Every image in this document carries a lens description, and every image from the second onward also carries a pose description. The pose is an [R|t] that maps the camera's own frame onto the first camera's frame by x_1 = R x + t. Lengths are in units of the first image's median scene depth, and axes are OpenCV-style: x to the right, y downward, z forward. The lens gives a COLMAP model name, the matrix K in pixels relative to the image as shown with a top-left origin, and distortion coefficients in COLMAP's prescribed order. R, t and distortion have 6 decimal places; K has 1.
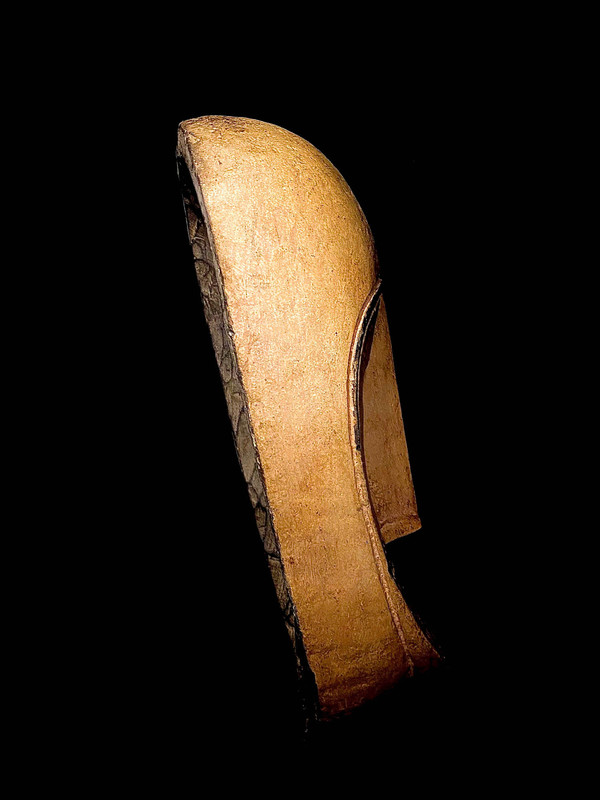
lens RADIAL K [[629.0, 0, 300.8], [0, 629.0, 395.8], [0, 0, 1]] dist [-0.000808, -0.053318]
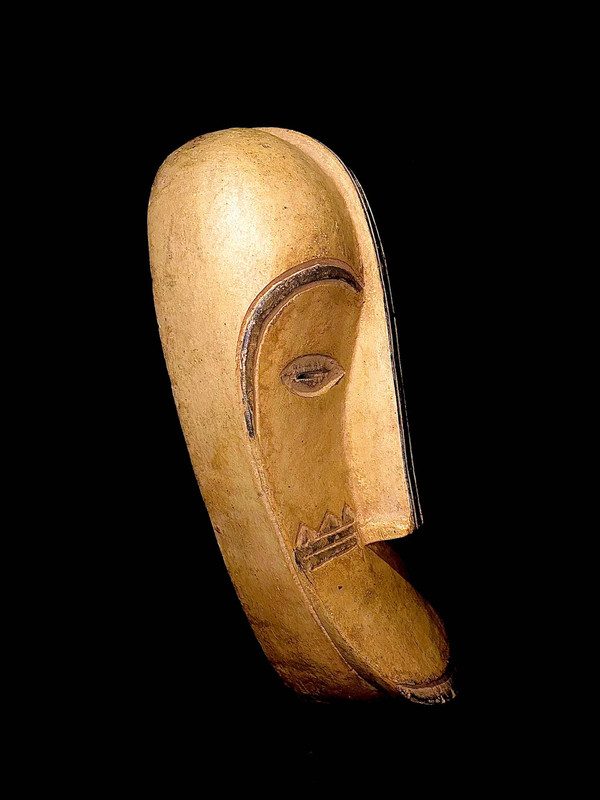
lens RADIAL K [[629.0, 0, 301.1], [0, 629.0, 394.2], [0, 0, 1]] dist [-0.000808, -0.053318]
pose [[0.735742, 0.056665, -0.674887, 0.849559], [-0.036978, 0.998368, 0.043513, -0.031337], [0.676252, -0.007058, 0.736637, 0.294484]]
